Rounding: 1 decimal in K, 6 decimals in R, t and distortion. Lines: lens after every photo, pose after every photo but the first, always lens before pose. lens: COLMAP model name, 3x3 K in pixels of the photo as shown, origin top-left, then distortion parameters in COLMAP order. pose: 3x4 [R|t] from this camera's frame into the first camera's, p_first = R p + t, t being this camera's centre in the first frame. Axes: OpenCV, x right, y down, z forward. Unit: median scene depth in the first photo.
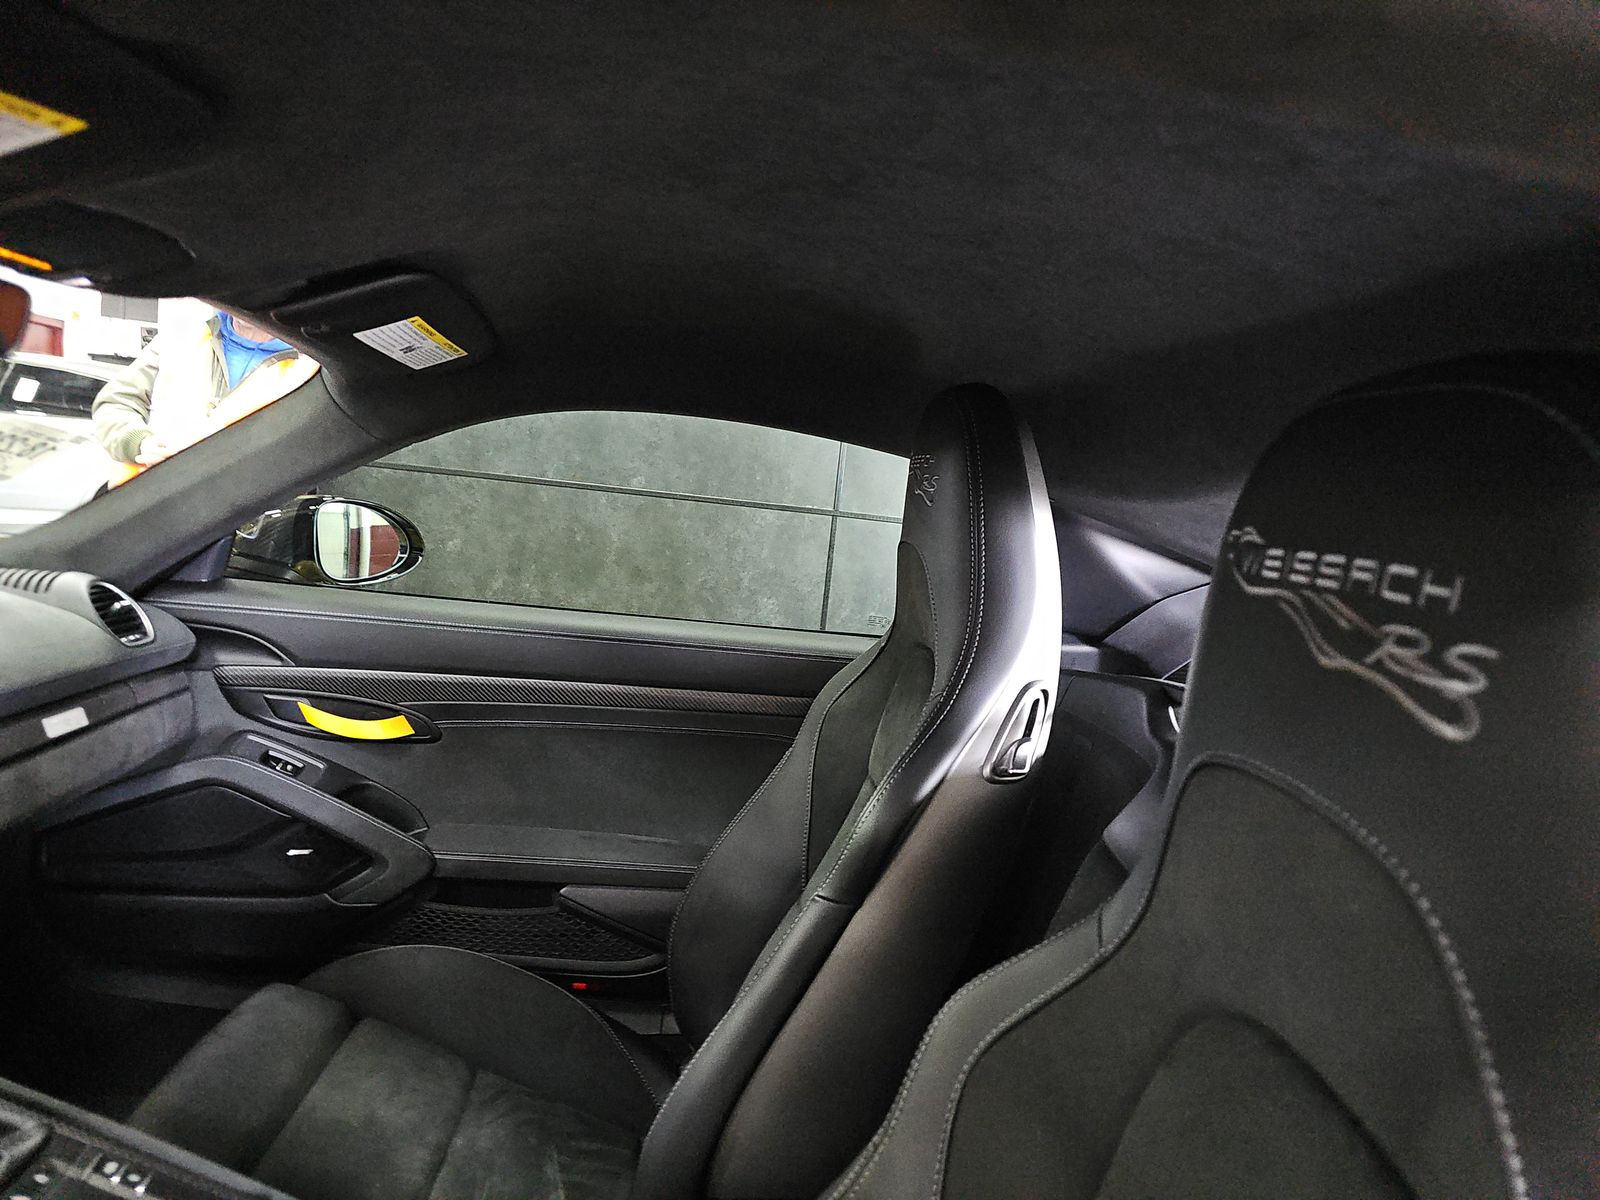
lens RADIAL K [[1015.3, 0, 800.0], [0, 1015.3, 600.0], [0, 0, 1]] dist [0.026766, -0.030125]
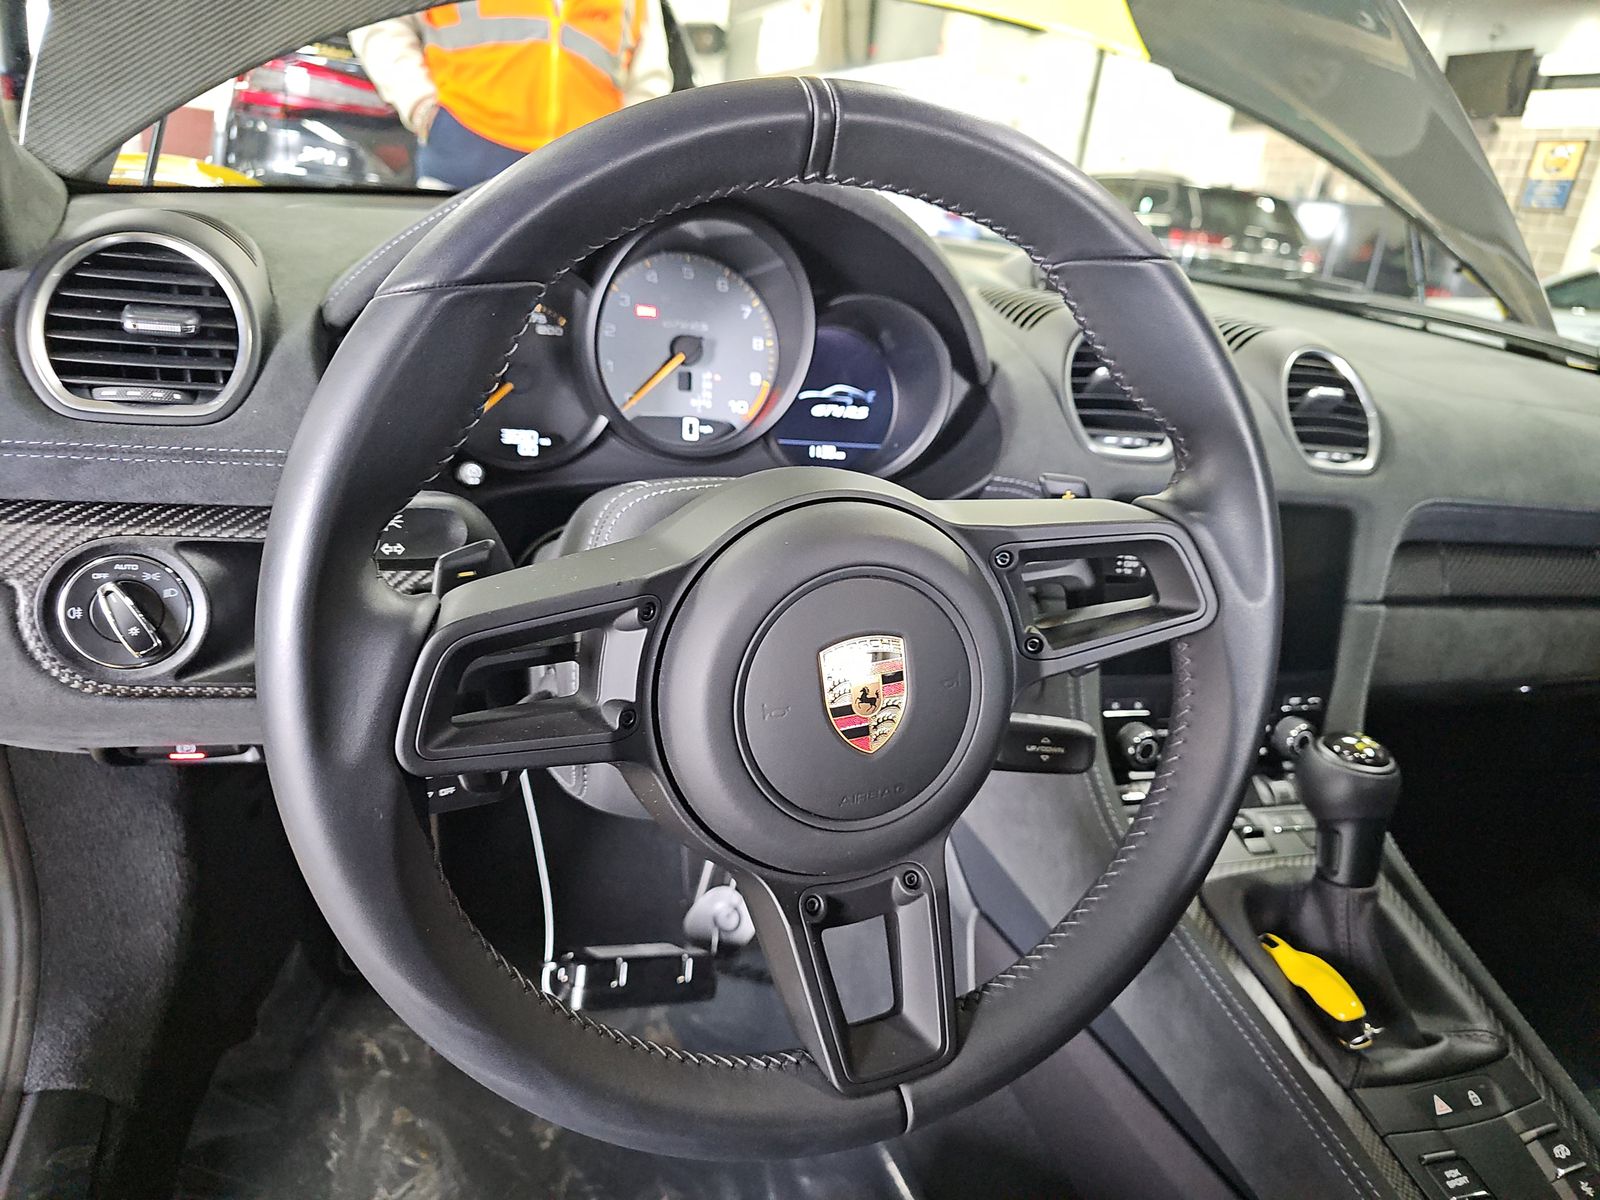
lens RADIAL K [[1053.6, 0, 837.5], [0, 1053.6, 627.7], [0, 0, 1]] dist [0.038364, -0.033527]
pose [[0.268346, 0.278044, -0.922324, -0.128469], [-0.203273, 0.952226, 0.227917, 0.082286], [0.941632, 0.126323, 0.312044, 0.142288]]
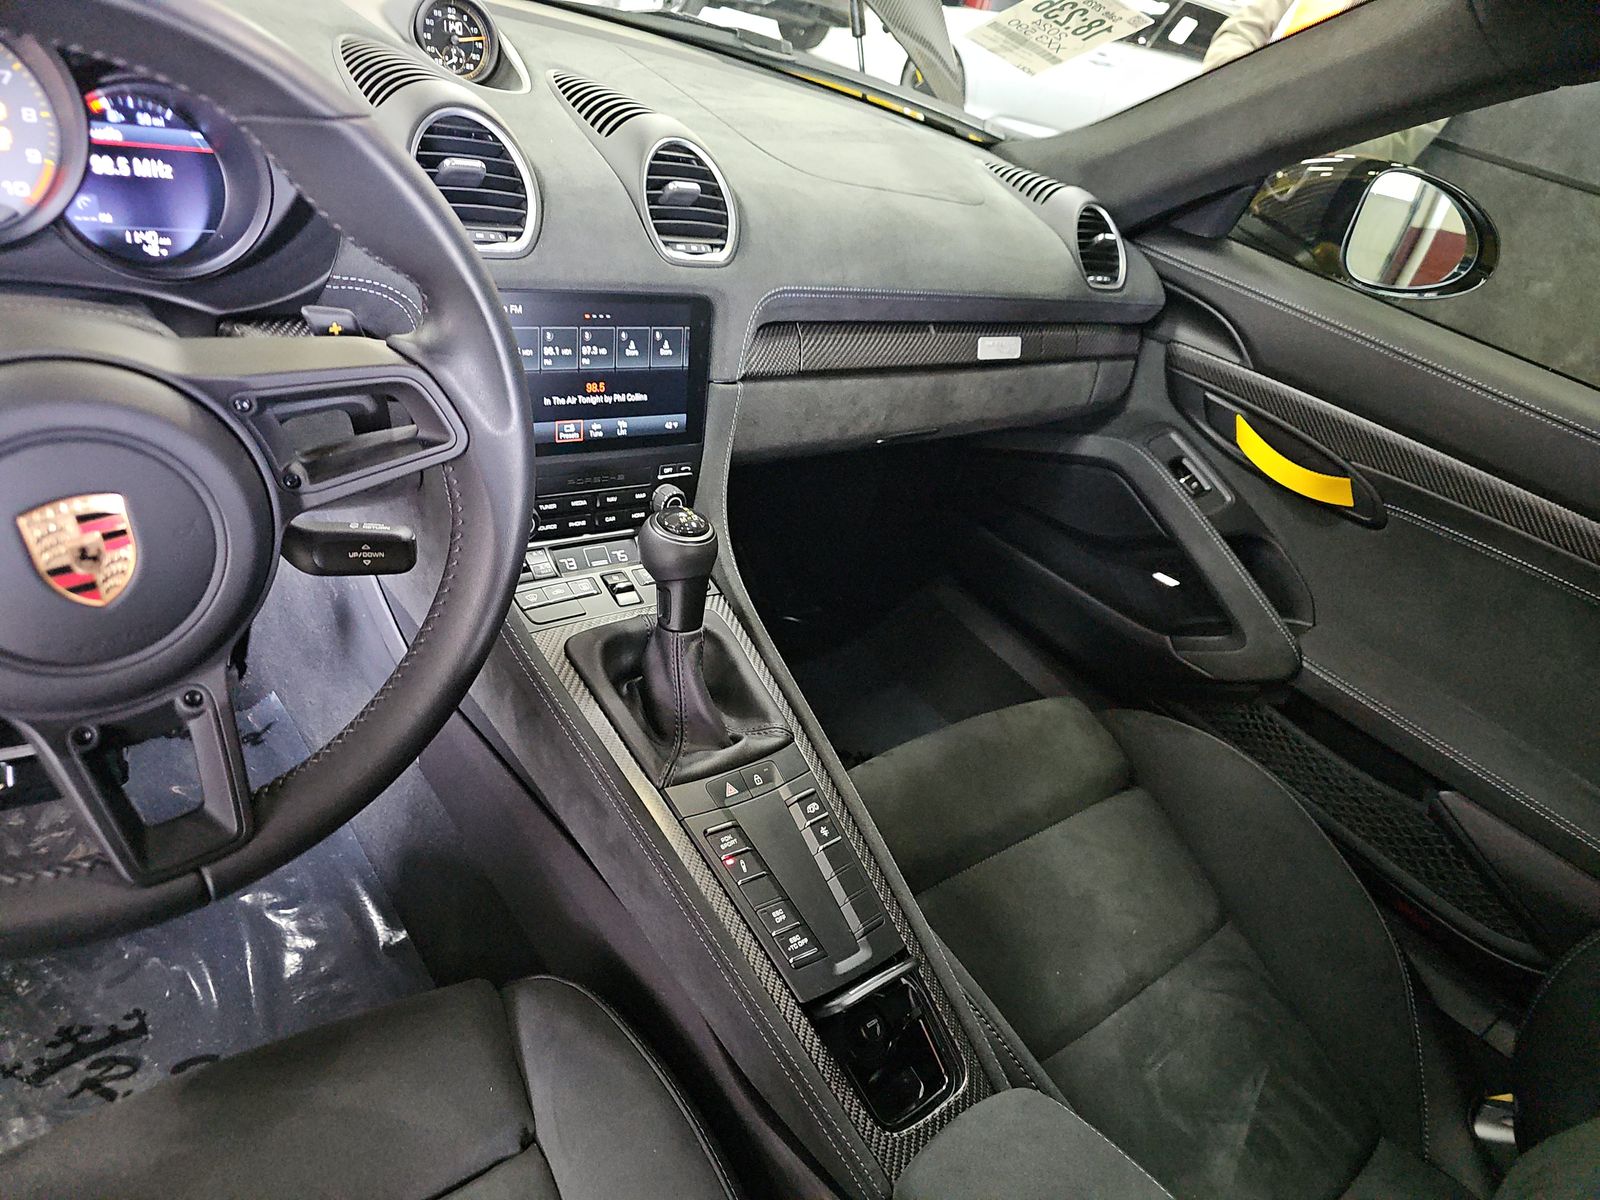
lens RADIAL K [[1041.6, 0, 800.0], [0, 1041.6, 600.0], [0, 0, 1]] dist [0.019962, -0.014537]
pose [[0.573213, 0.461455, -0.677116, -0.060800], [-0.269060, 0.886528, 0.376396, 0.011902], [0.773973, -0.033570, 0.632329, 0.202968]]
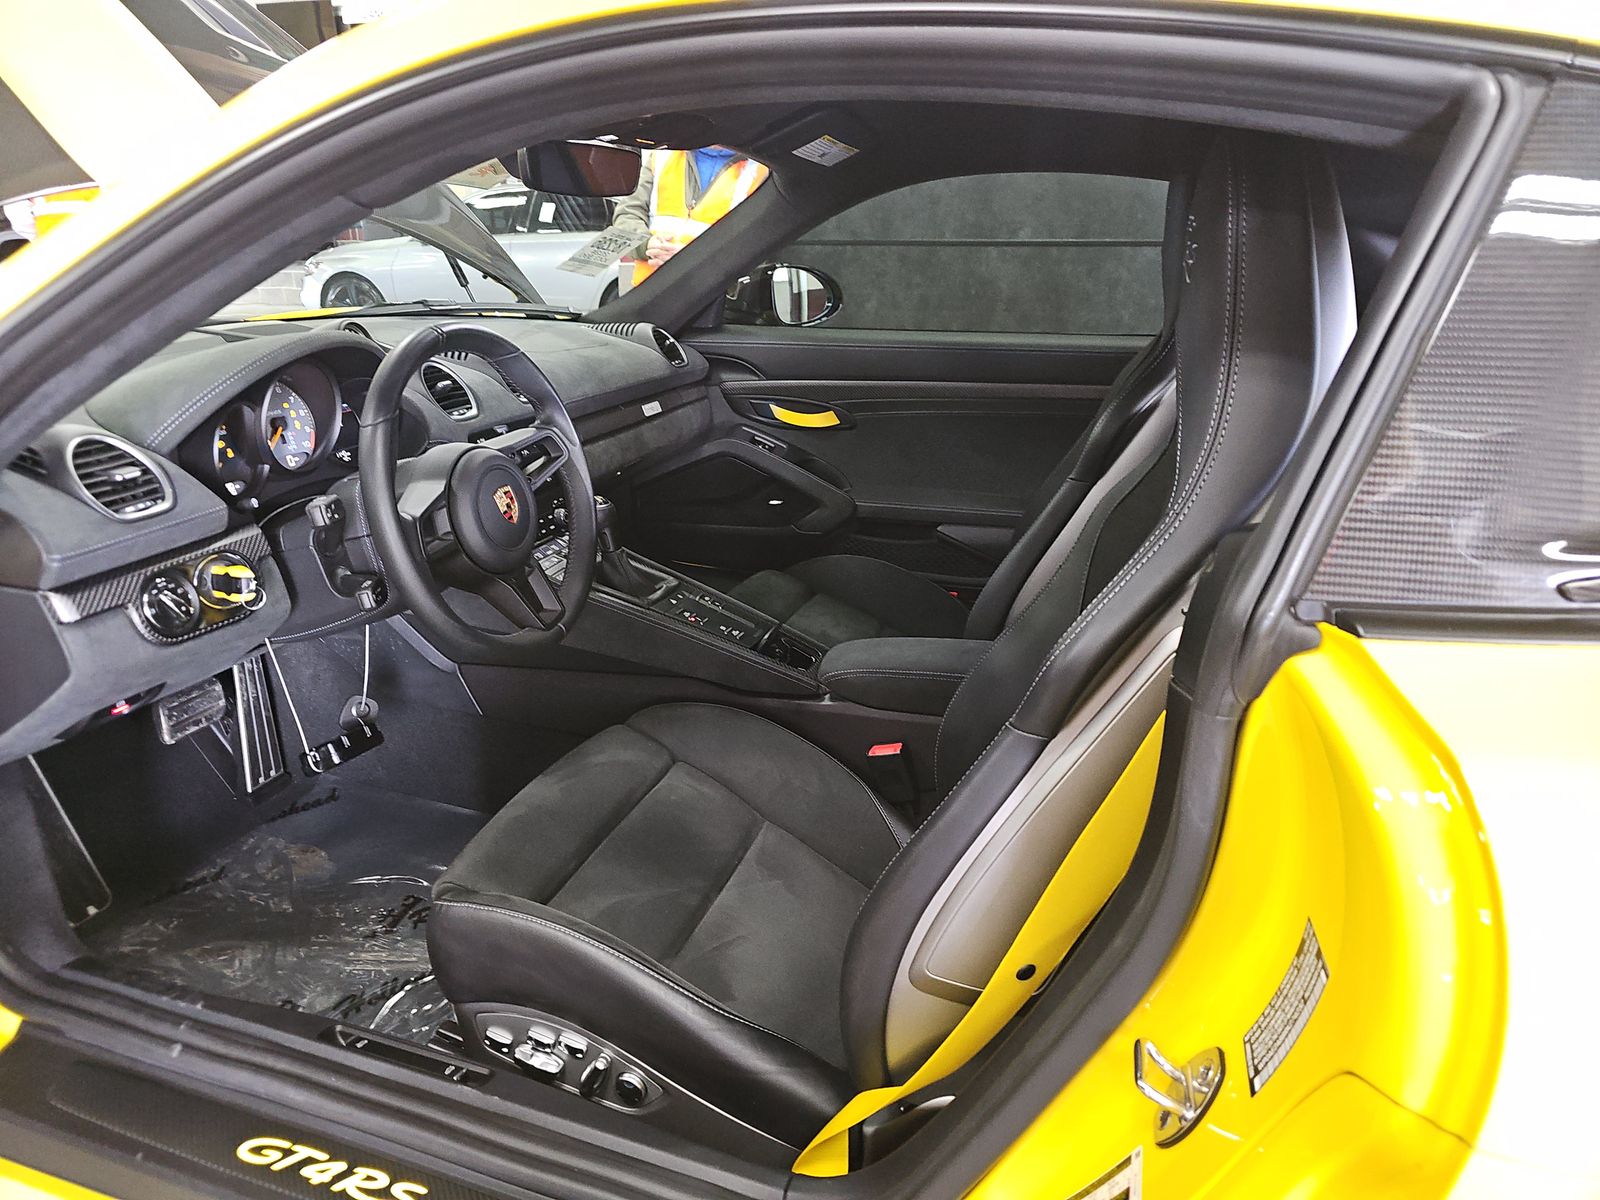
lens RADIAL K [[1015.3, 0, 800.0], [0, 1015.3, 600.0], [0, 0, 1]] dist [0.026766, -0.030125]
pose [[0.915410, 0.035200, -0.400982, 0.179360], [0.052977, 0.976968, 0.206705, 0.075403], [0.399022, -0.210462, 0.892461, -0.419972]]
